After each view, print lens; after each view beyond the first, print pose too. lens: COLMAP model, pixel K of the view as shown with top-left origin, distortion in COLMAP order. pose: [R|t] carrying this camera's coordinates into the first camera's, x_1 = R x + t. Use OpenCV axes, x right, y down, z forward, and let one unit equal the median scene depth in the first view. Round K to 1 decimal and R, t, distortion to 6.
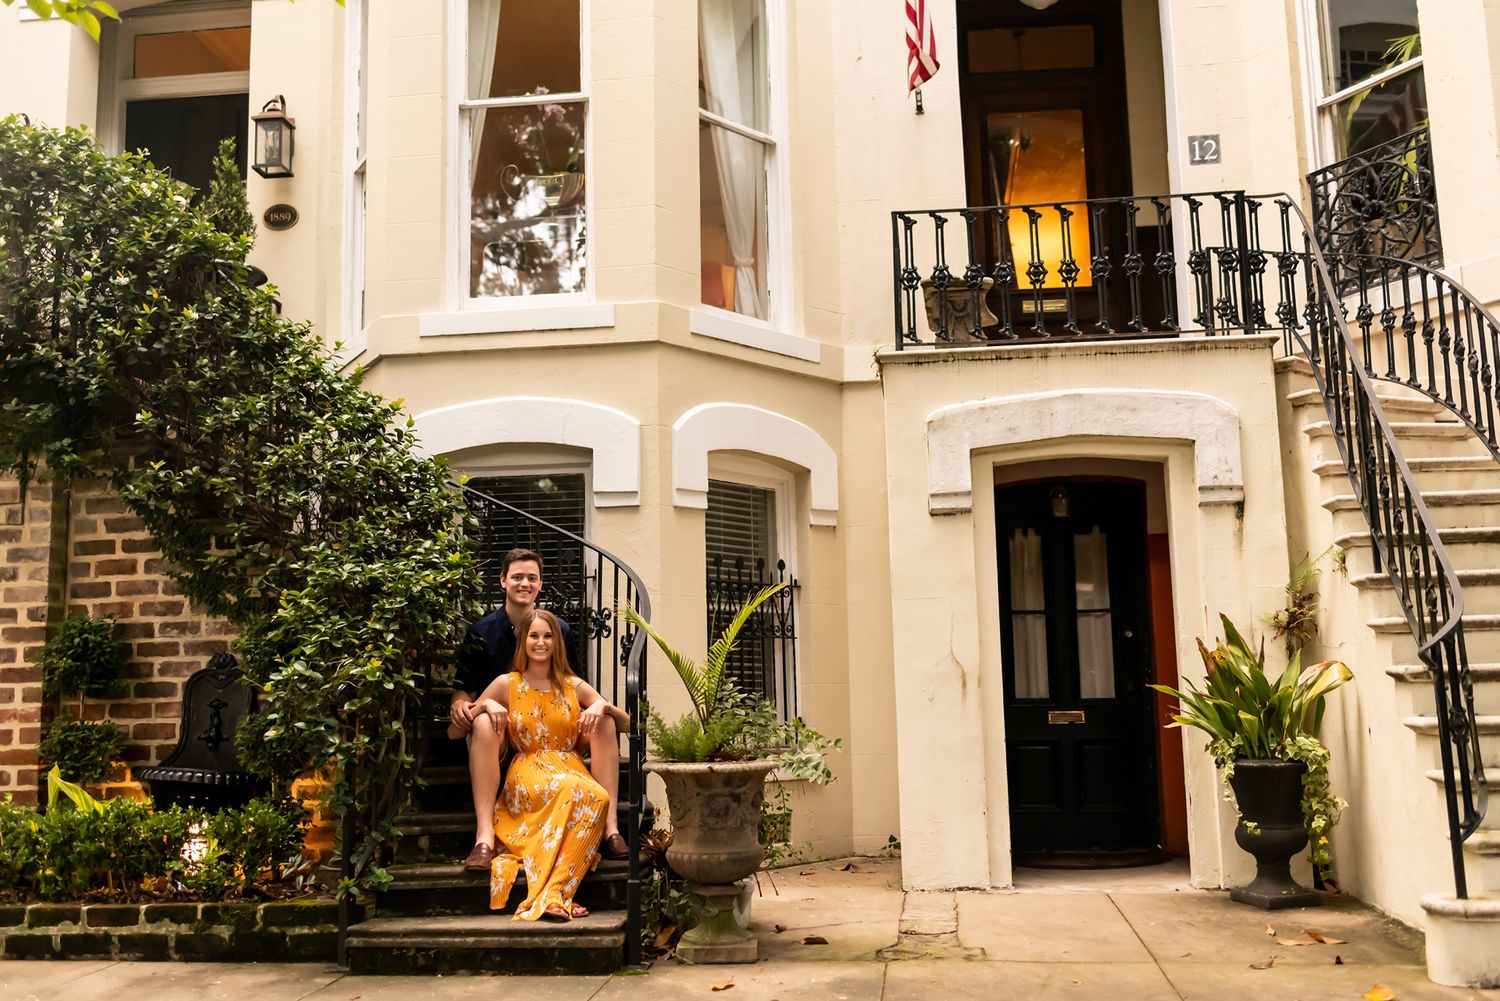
lens RADIAL K [[1464.6, 0, 751.0], [0, 1464.6, 467.9], [0, 0, 1]] dist [-0.006729, 0.010674]
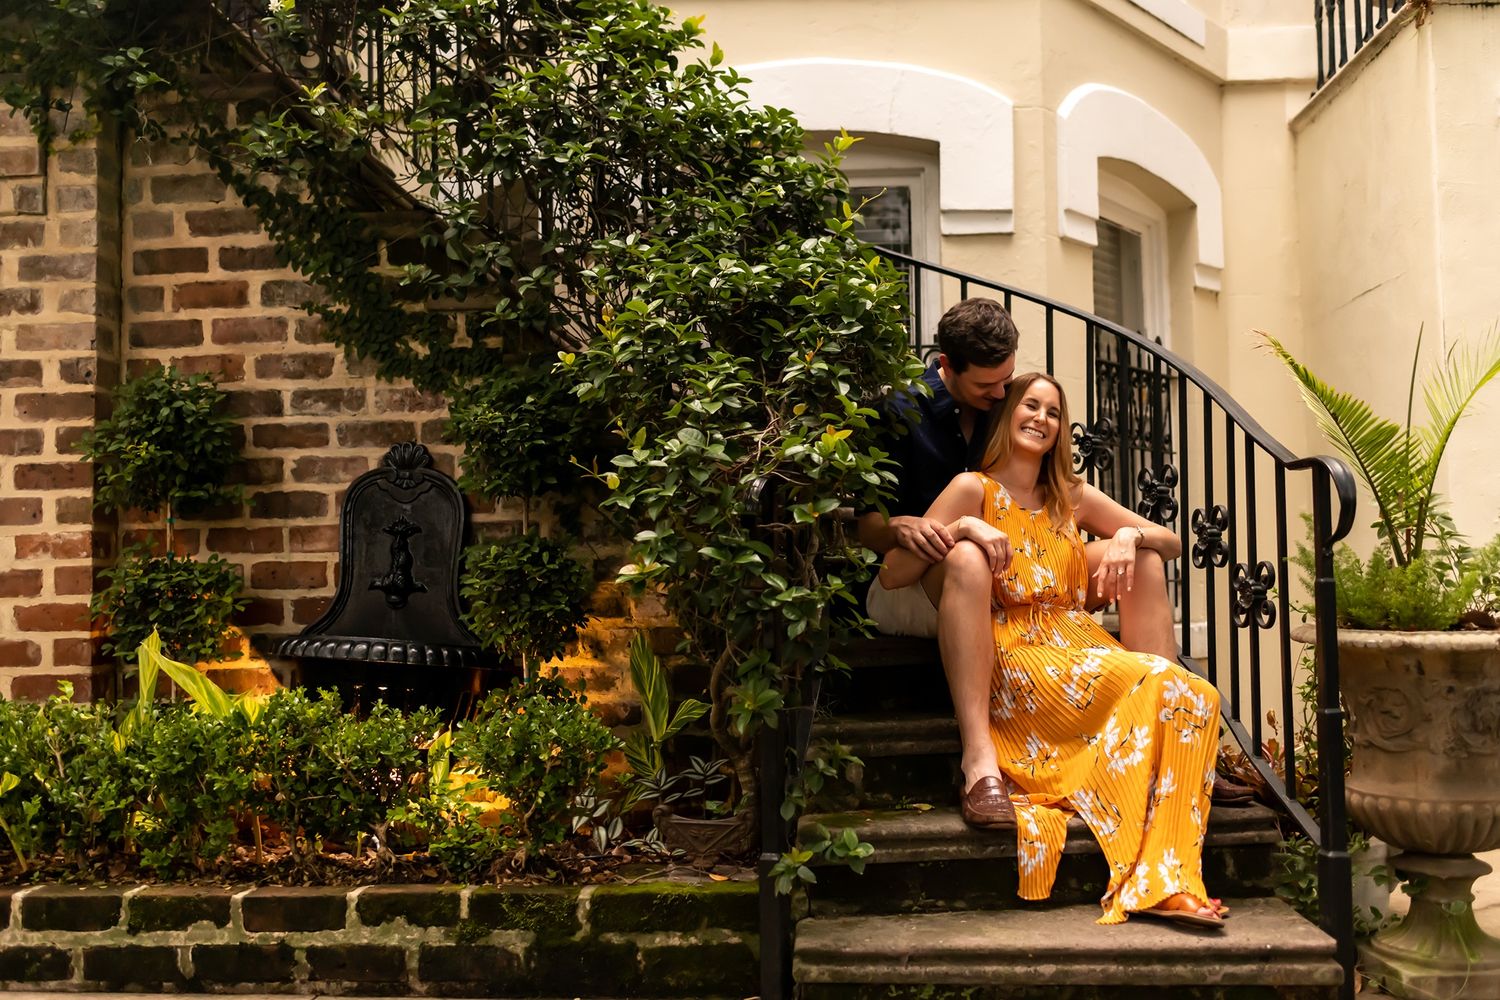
lens RADIAL K [[1544.9, 0, 755.3], [0, 1544.9, 466.3], [0, 0, 1]] dist [0.004590, -0.001826]
pose [[0.998291, 0.011588, 0.057286, -0.258089], [-0.016576, 0.996037, 0.087377, 0.080063], [-0.056047, -0.088177, 0.994527, 0.381472]]
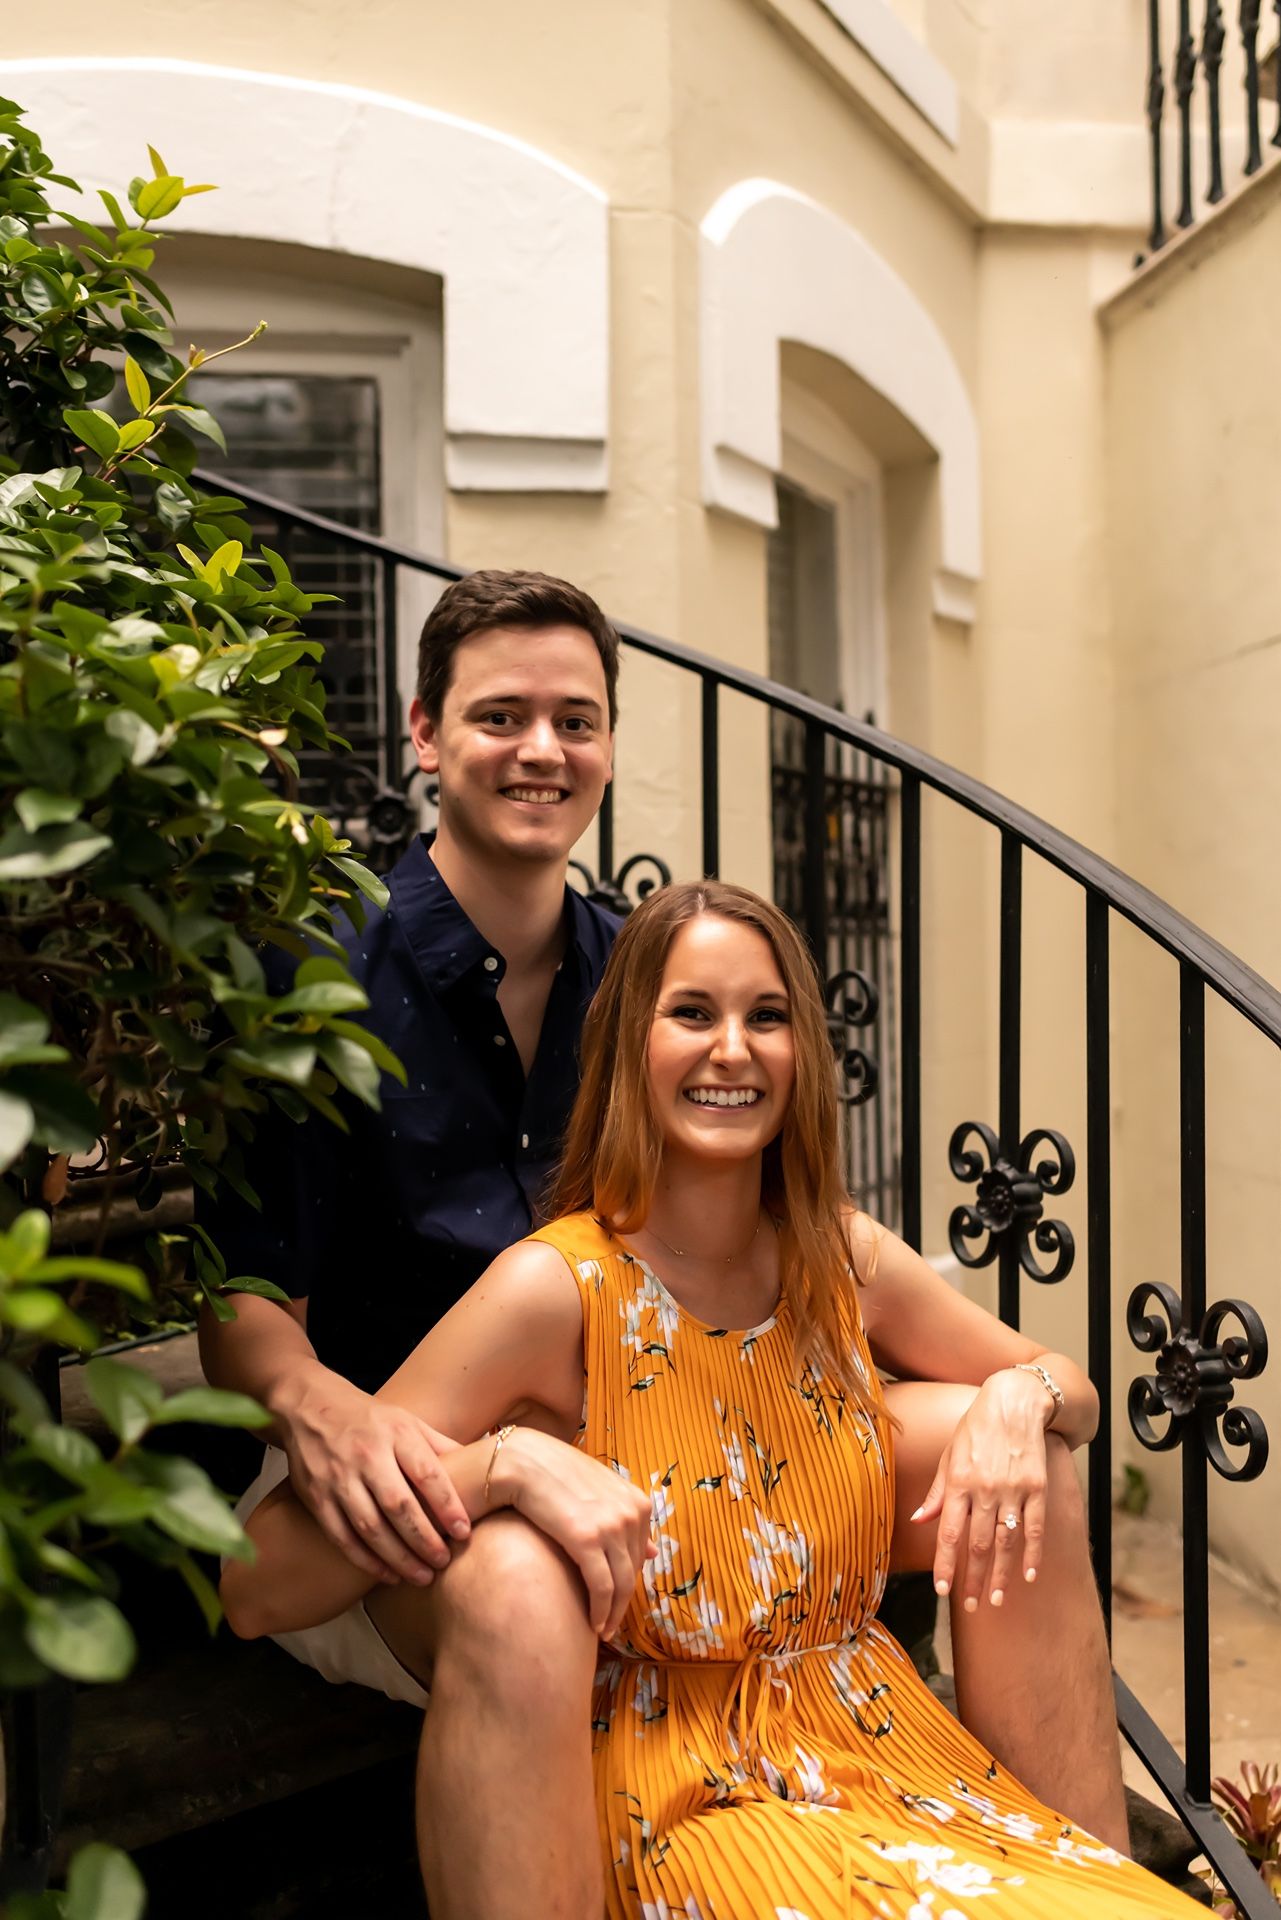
lens RADIAL K [[1996.7, 0, 640.5], [0, 1996.7, 960.0], [0, 0, 1]] dist [-0.000112, 0.000086]
pose [[0.963552, 0.000600, 0.267521, -0.200323], [-0.044541, 0.986400, 0.158214, 0.061869], [-0.263788, -0.164363, 0.950474, 0.701622]]
